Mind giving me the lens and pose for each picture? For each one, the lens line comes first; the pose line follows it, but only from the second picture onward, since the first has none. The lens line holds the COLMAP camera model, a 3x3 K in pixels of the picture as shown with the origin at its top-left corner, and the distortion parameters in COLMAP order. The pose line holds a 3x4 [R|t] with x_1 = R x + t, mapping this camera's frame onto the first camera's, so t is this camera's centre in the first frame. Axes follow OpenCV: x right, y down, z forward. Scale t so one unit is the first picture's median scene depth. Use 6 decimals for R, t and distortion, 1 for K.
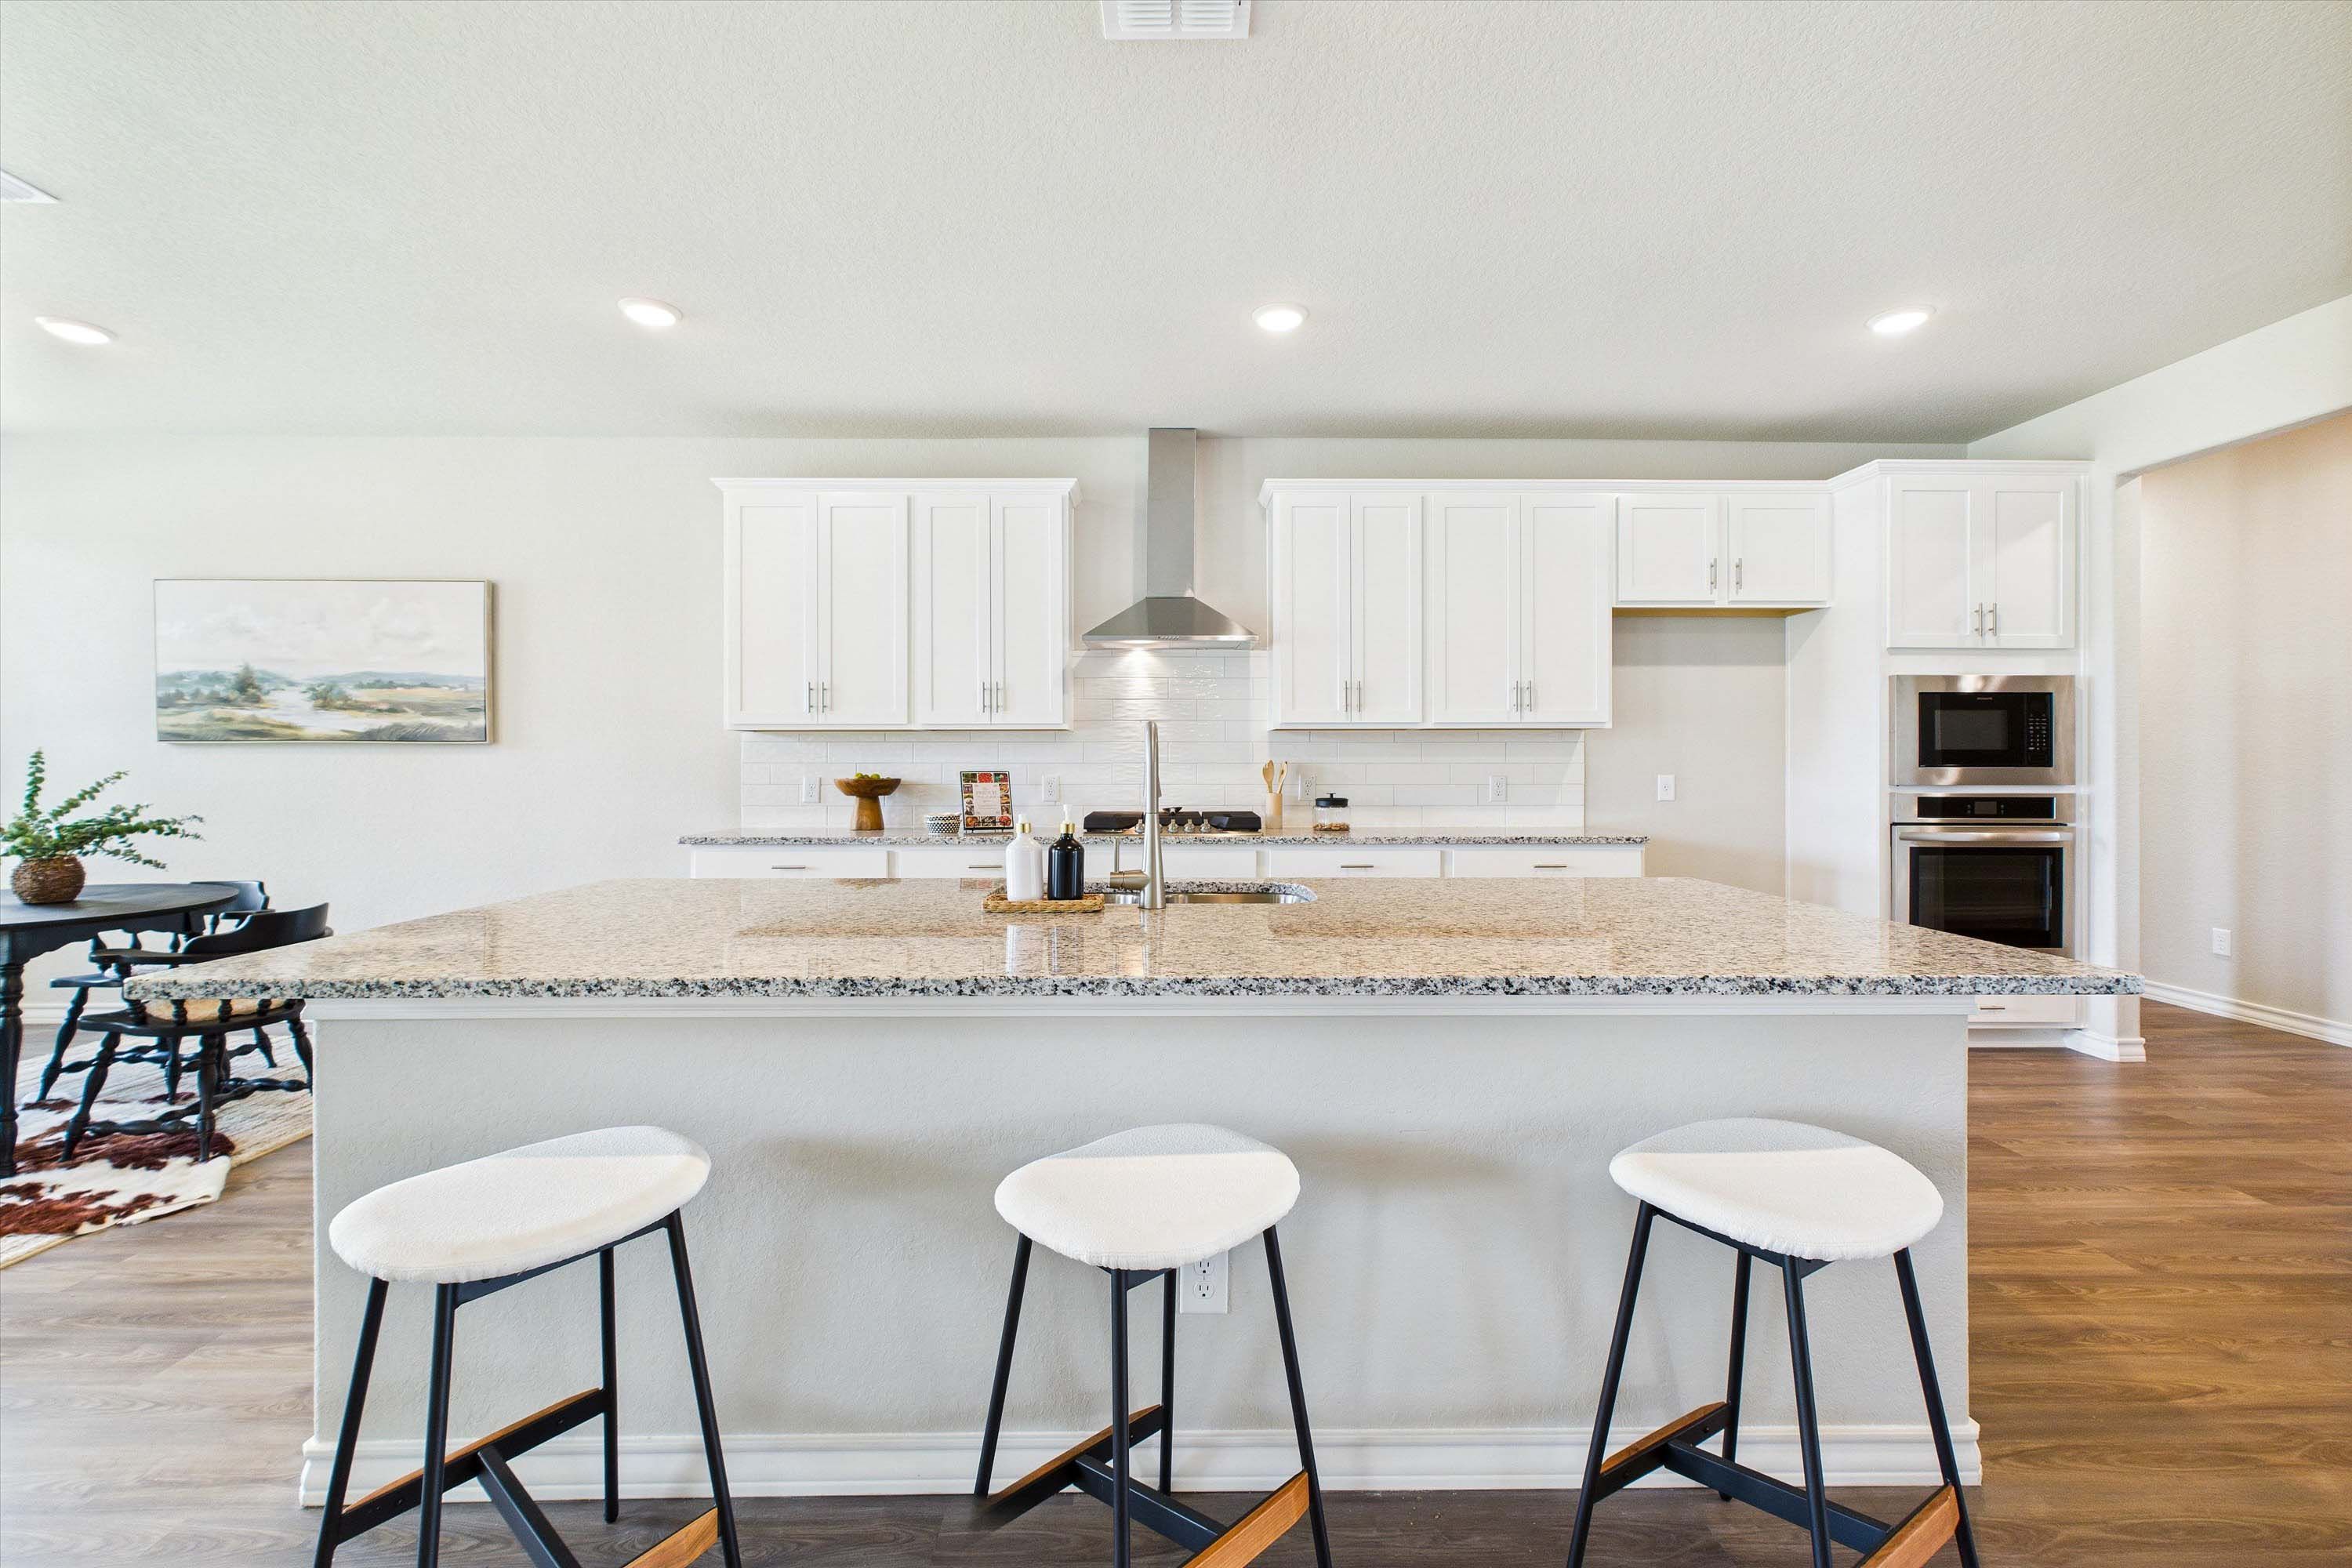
lens RADIAL K [[990.9, 0, 1175.9], [0, 990.9, 770.4], [0, 0, 1]] dist [0.000877, 0.000075]
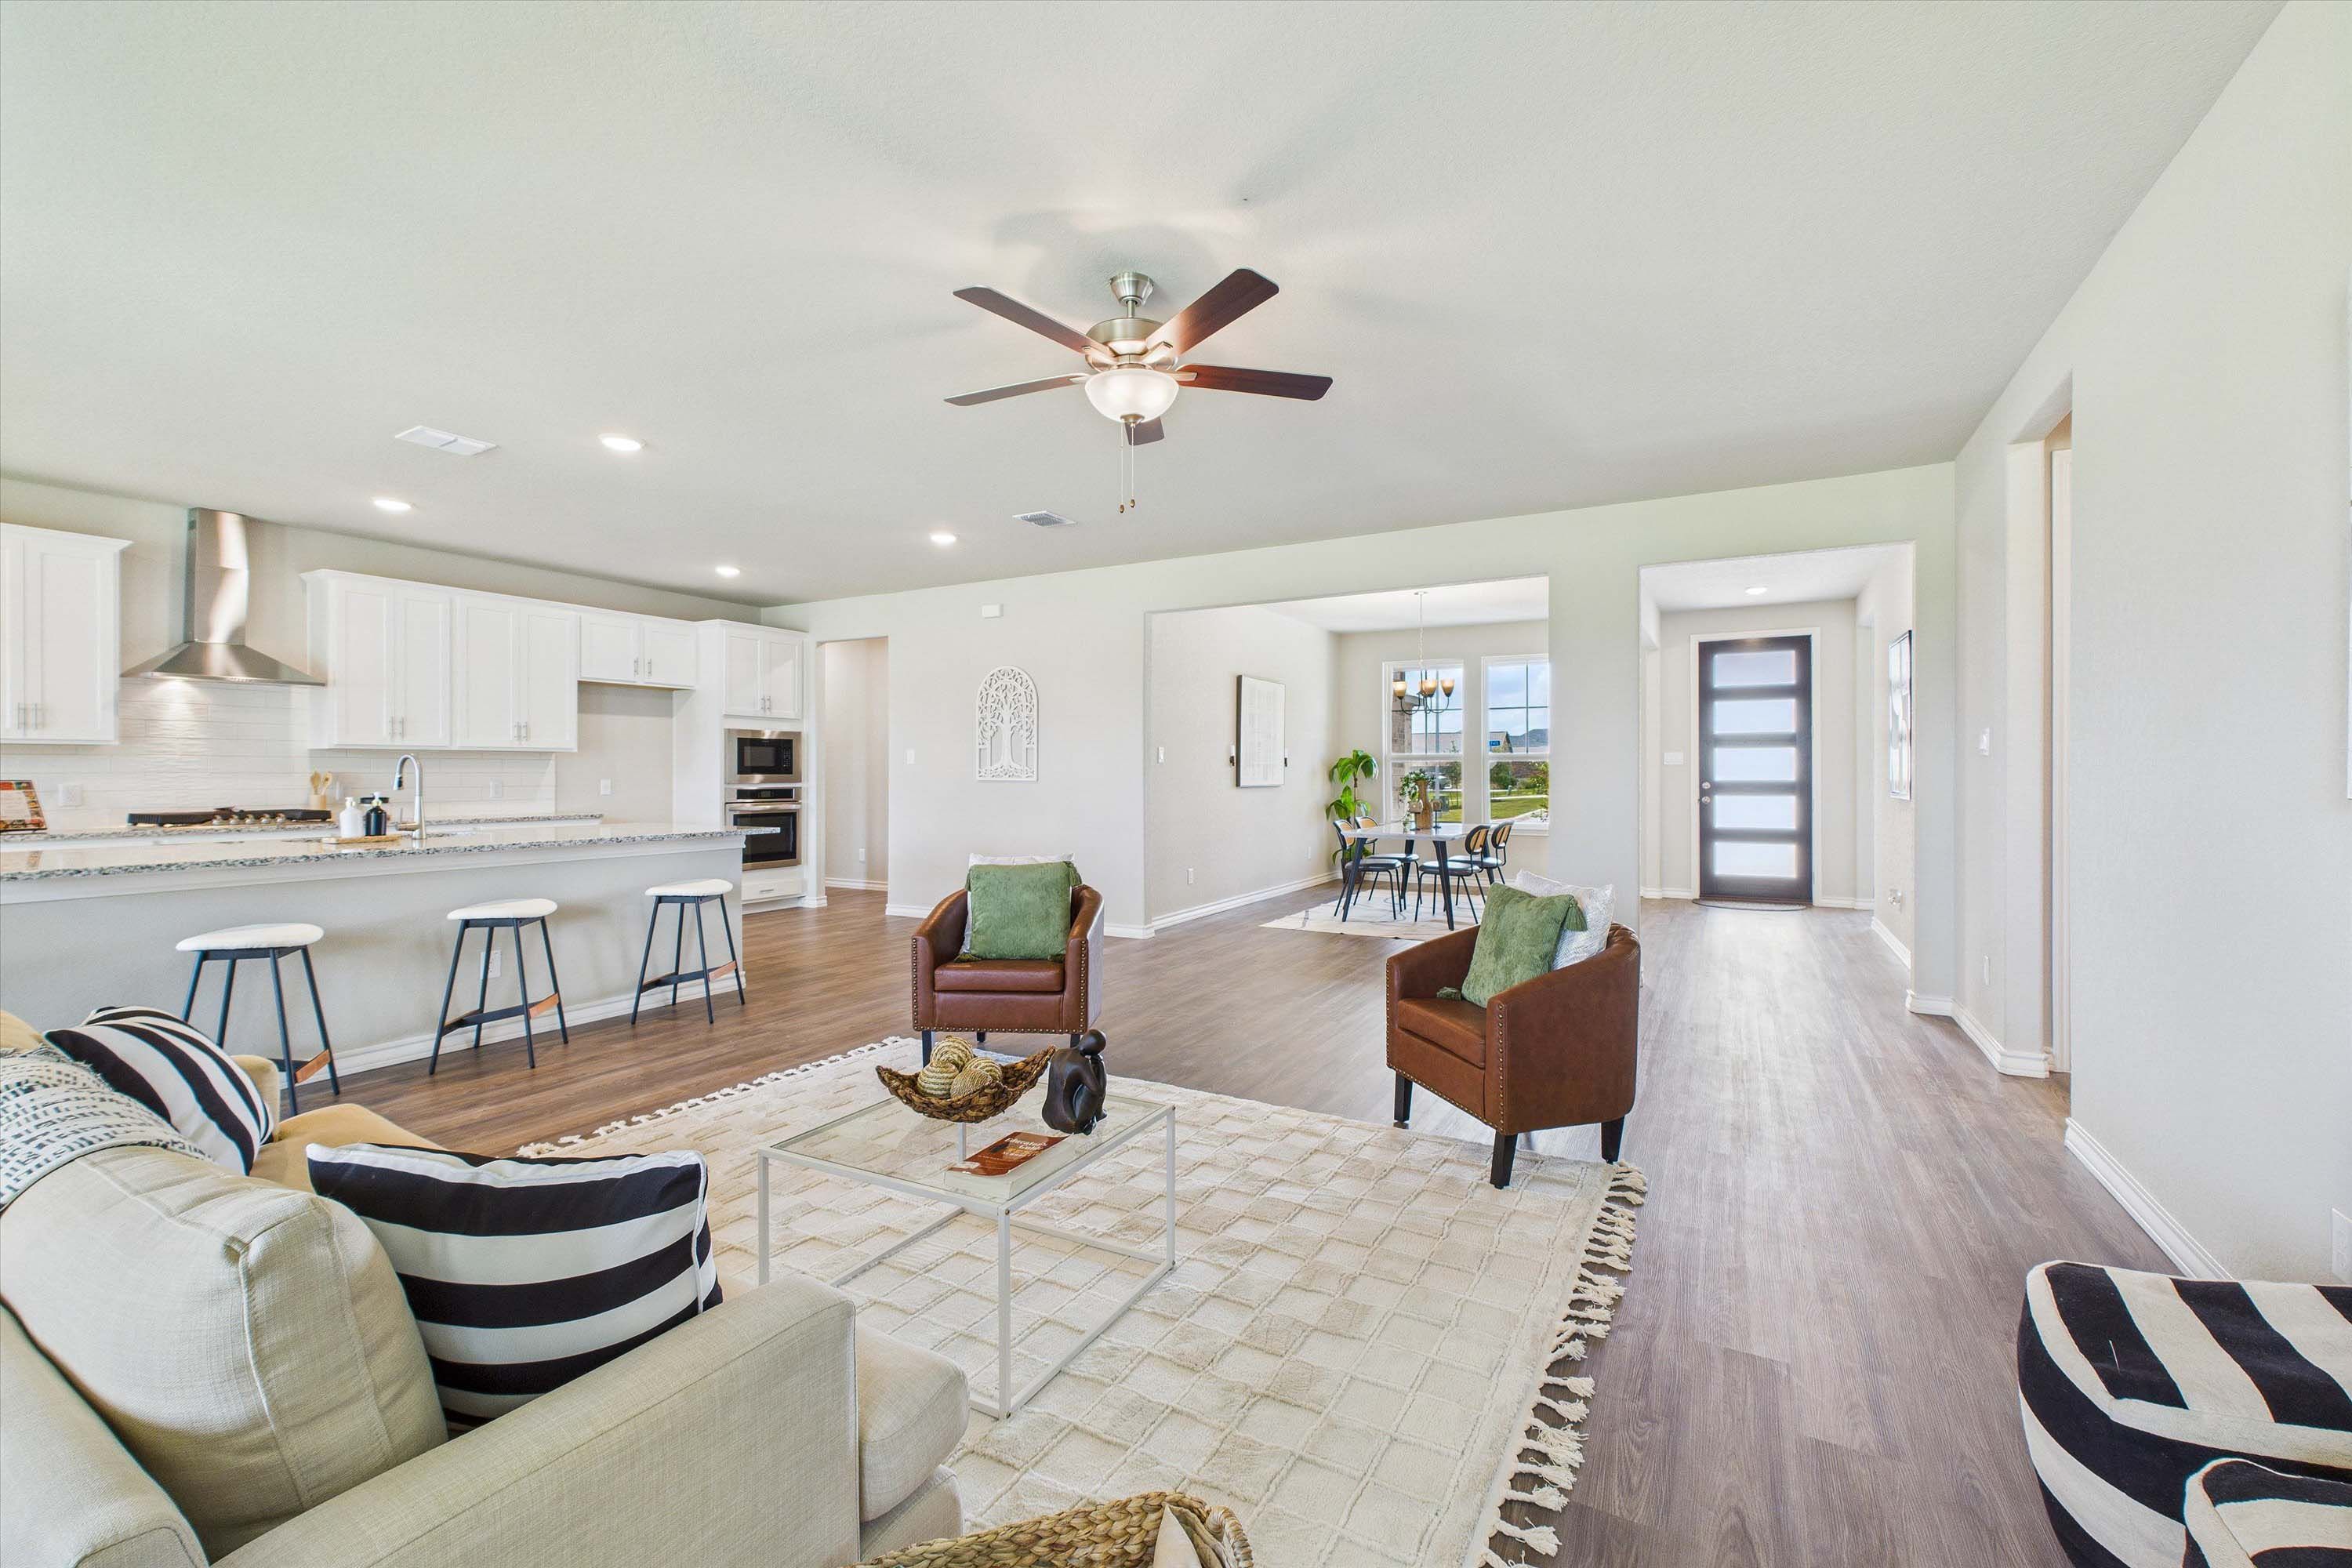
lens RADIAL K [[990.9, 0, 1175.9], [0, 990.9, 770.4], [0, 0, 1]] dist [0.000877, 0.000075]
pose [[0.501894, 0.001831, 0.864927, -0.501101], [0.006245, 0.999964, -0.005740, 0.004370], [-0.864906, 0.008283, 0.501865, -0.716970]]
